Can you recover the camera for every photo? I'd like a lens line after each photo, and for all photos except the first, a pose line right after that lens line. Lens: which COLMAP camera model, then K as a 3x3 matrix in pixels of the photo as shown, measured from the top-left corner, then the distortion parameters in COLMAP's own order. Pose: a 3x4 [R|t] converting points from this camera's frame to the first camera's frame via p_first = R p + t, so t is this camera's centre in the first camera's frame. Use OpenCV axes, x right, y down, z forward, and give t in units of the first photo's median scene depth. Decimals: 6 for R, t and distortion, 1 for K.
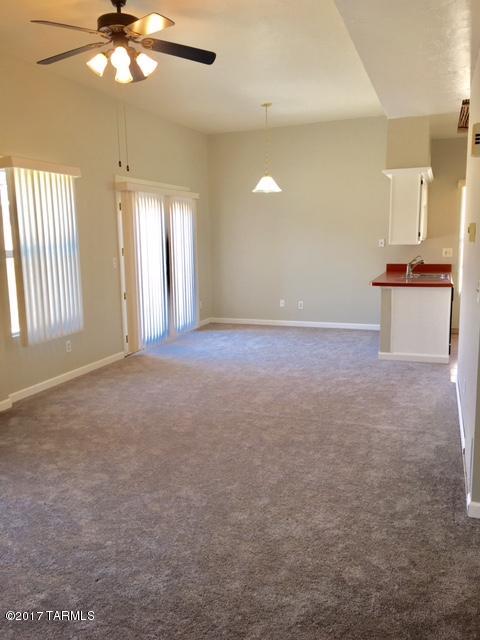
lens RADIAL K [[541.1, 0, 238.6], [0, 541.1, 321.2], [0, 0, 1]] dist [0.056783, -0.086770]
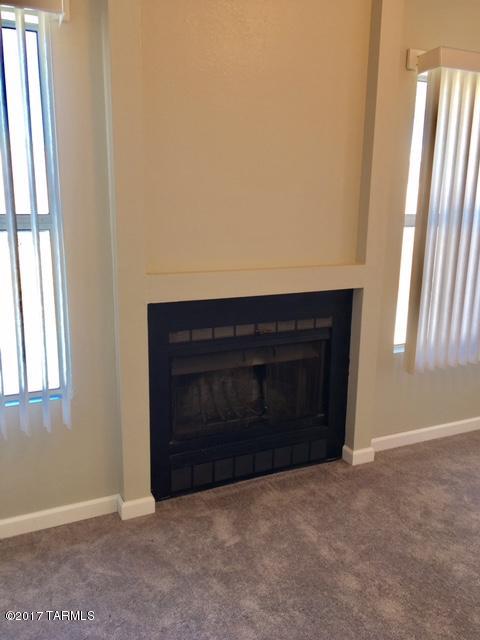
lens RADIAL K [[541.1, 0, 235.9], [0, 541.1, 317.6], [0, 0, 1]] dist [0.056783, -0.086770]
pose [[0.708705, 0.181160, -0.681849, -0.138997], [-0.136627, 0.983416, 0.119275, -0.069080], [0.692149, 0.008628, 0.721703, 0.477164]]
